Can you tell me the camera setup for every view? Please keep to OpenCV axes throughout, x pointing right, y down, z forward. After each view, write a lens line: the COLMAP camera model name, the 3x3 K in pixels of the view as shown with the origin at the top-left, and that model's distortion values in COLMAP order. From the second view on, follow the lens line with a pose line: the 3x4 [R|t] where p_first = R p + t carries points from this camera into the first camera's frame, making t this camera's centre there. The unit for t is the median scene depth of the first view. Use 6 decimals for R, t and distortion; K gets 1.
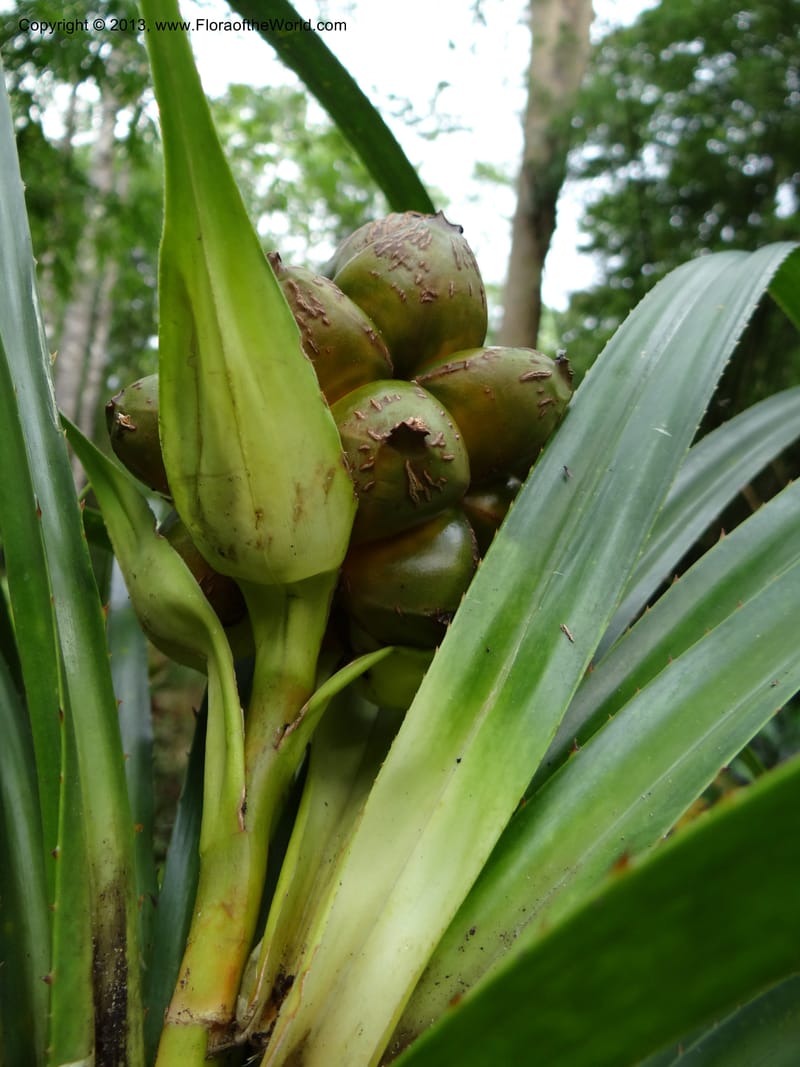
lens RADIAL K [[838.3, 0, 402.9], [0, 838.3, 526.8], [0, 0, 1]] dist [-0.004565, -0.001137]
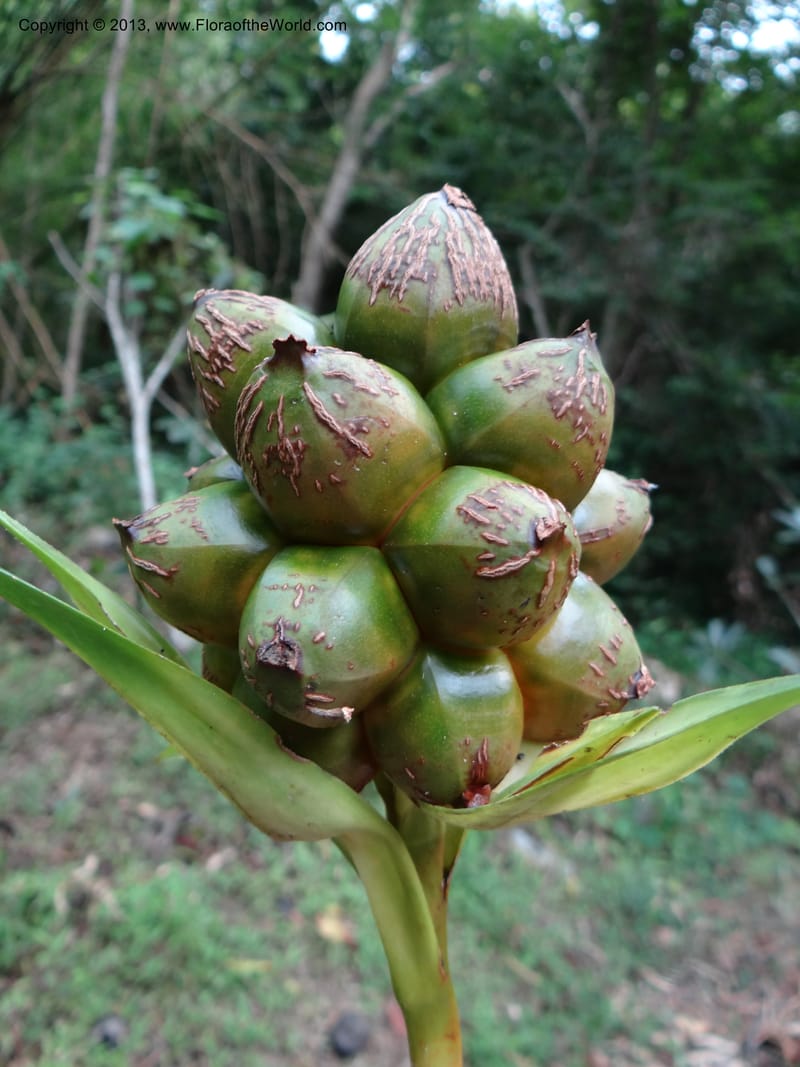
lens RADIAL K [[838.3, 0, 402.9], [0, 838.3, 526.8], [0, 0, 1]] dist [-0.004565, -0.001137]
pose [[0.743107, -0.221965, 0.631287, -0.777664], [-0.196503, 0.829411, 0.522937, -0.717614], [-0.639671, -0.512648, 0.572724, 0.639681]]
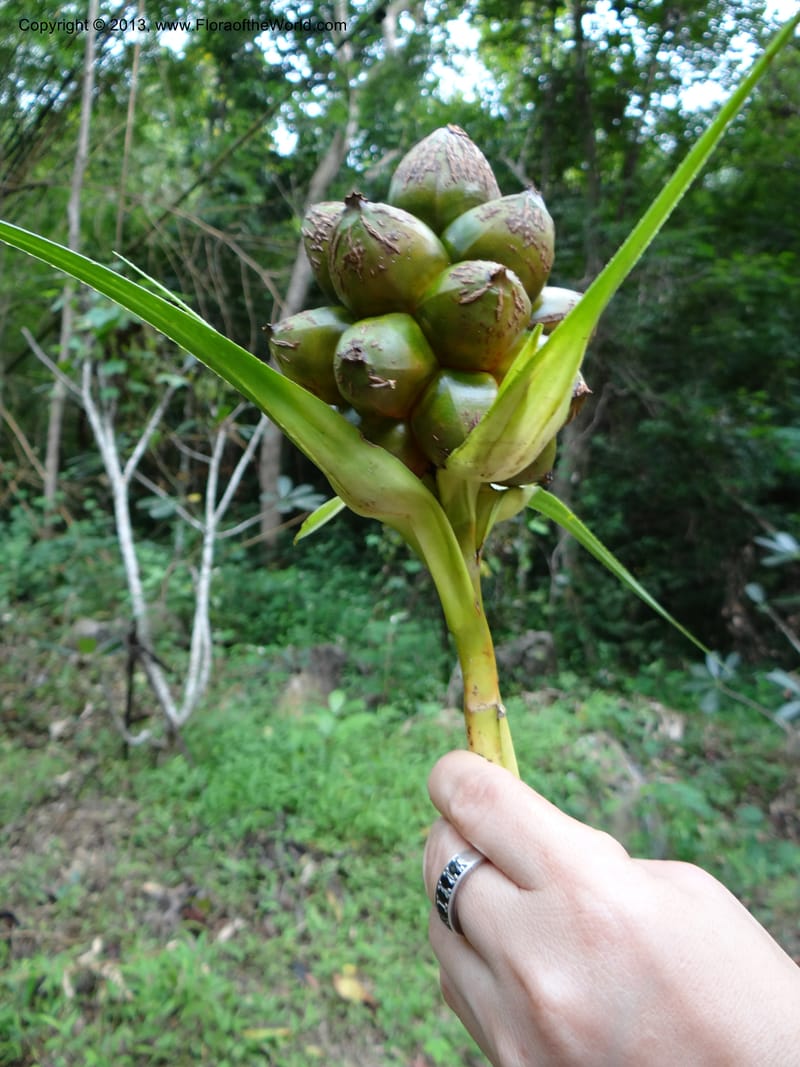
lens RADIAL K [[838.3, 0, 402.9], [0, 838.3, 526.8], [0, 0, 1]] dist [-0.004565, -0.001137]
pose [[0.823805, -0.209883, 0.526587, -1.155119], [-0.067764, 0.885811, 0.459072, -0.584020], [-0.562808, -0.413869, 0.715513, -0.120136]]
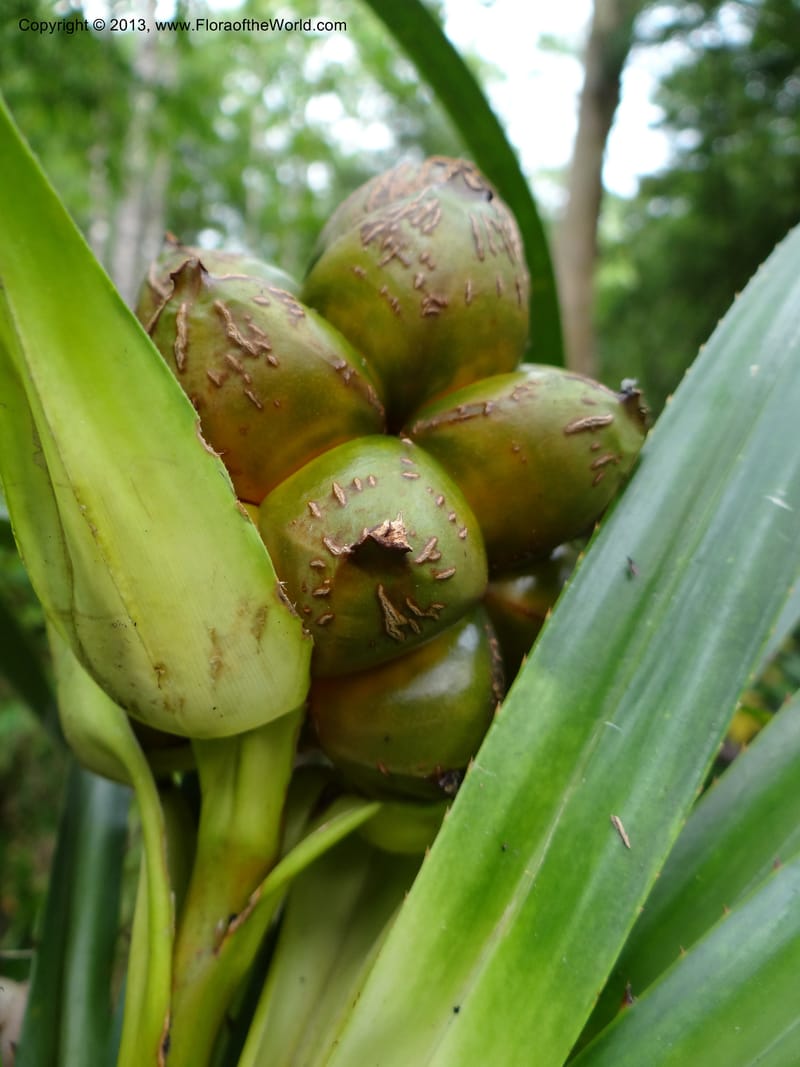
lens RADIAL K [[838.3, 0, 402.9], [0, 838.3, 526.8], [0, 0, 1]] dist [-0.004565, -0.001137]
pose [[0.994167, 0.006564, -0.107648, 0.088555], [0.005034, 0.994234, 0.107115, -0.184598], [0.107730, -0.107032, 0.988402, 0.325327]]
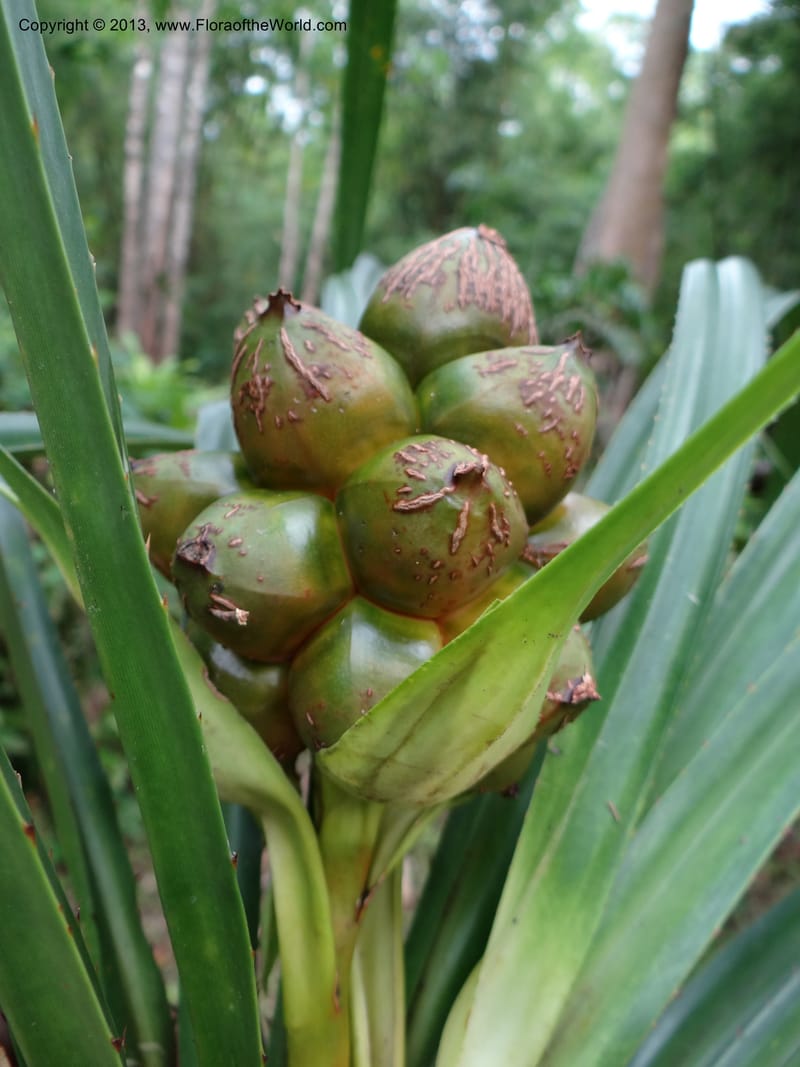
lens RADIAL K [[833.4, 0, 400.0], [0, 833.4, 533.5], [0, 0, 1]] dist [-0.014427, -0.006167]
pose [[0.880830, 0.044789, 0.471310, -0.599748], [-0.243663, 0.896430, 0.370192, -0.548819], [-0.405916, -0.440917, 0.800515, 0.361239]]
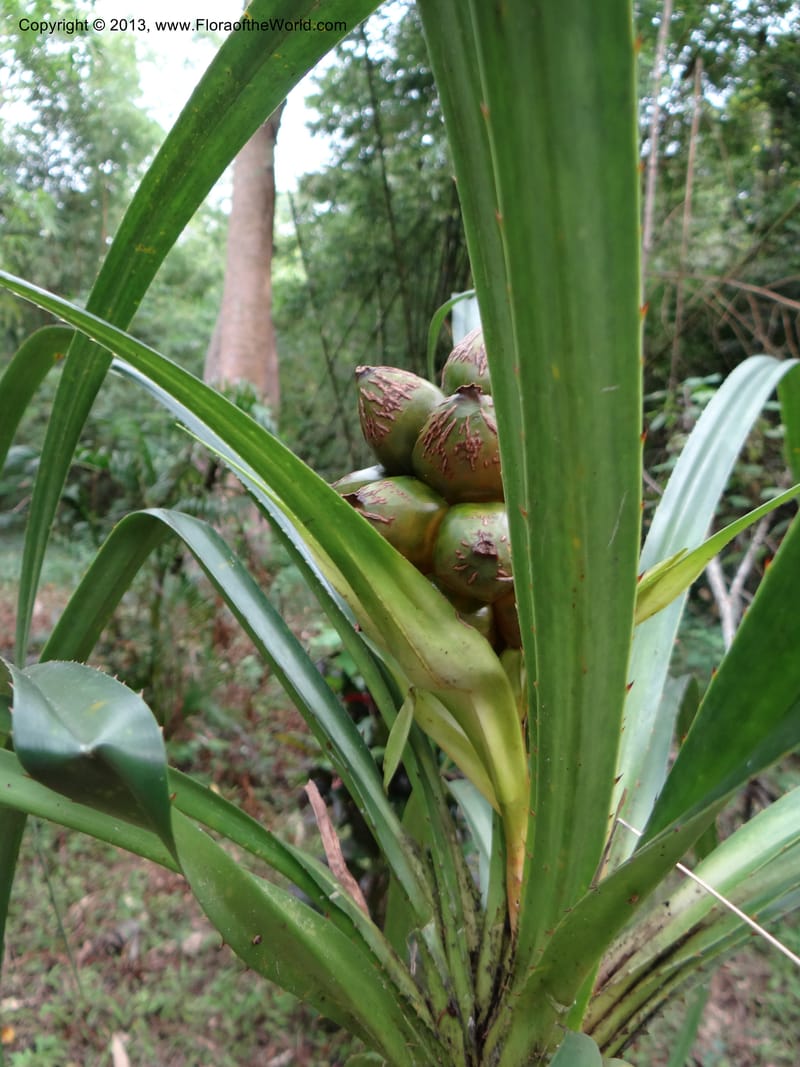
lens RADIAL K [[838.3, 0, 402.9], [0, 838.3, 526.8], [0, 0, 1]] dist [-0.004565, -0.001137]
pose [[0.537888, -0.127727, 0.833284, -1.711276], [-0.286648, 0.901848, 0.323269, -0.645670], [-0.792786, -0.412742, 0.448481, 0.574172]]
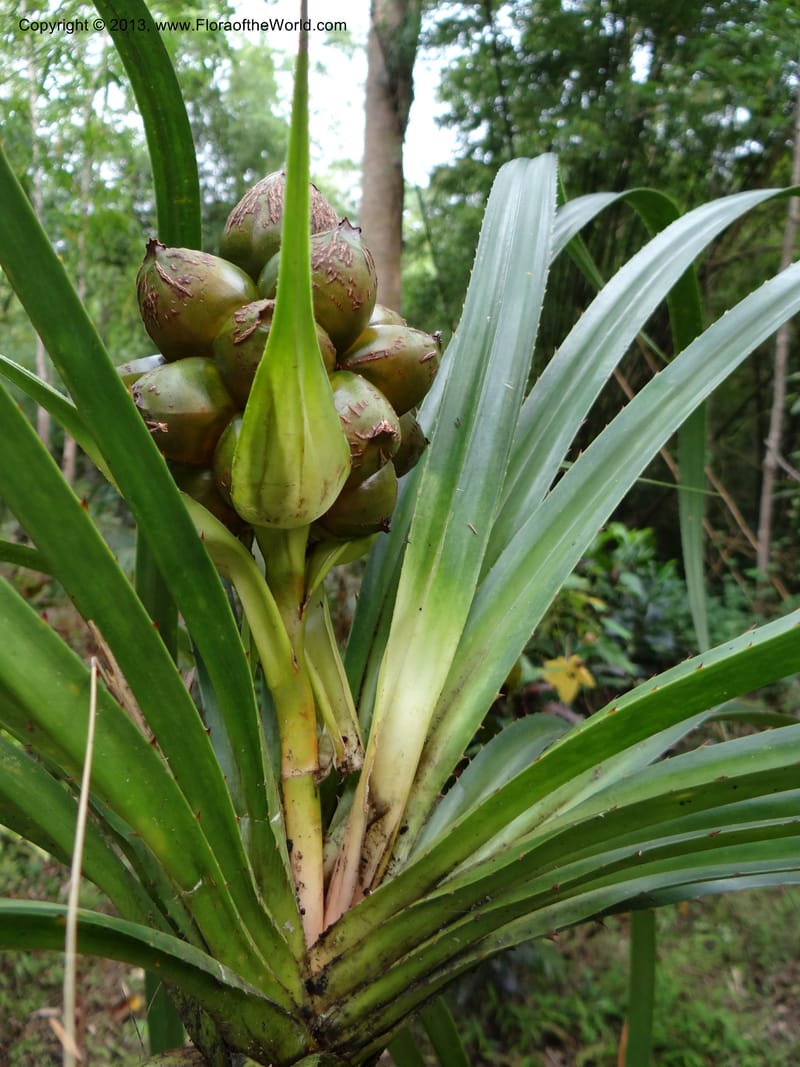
lens RADIAL K [[838.3, 0, 402.9], [0, 838.3, 526.8], [0, 0, 1]] dist [-0.004565, -0.001137]
pose [[0.899979, -0.180635, 0.396749, -0.574218], [0.007043, 0.916017, 0.401077, -0.543420], [-0.435877, -0.358166, 0.825668, -0.360258]]
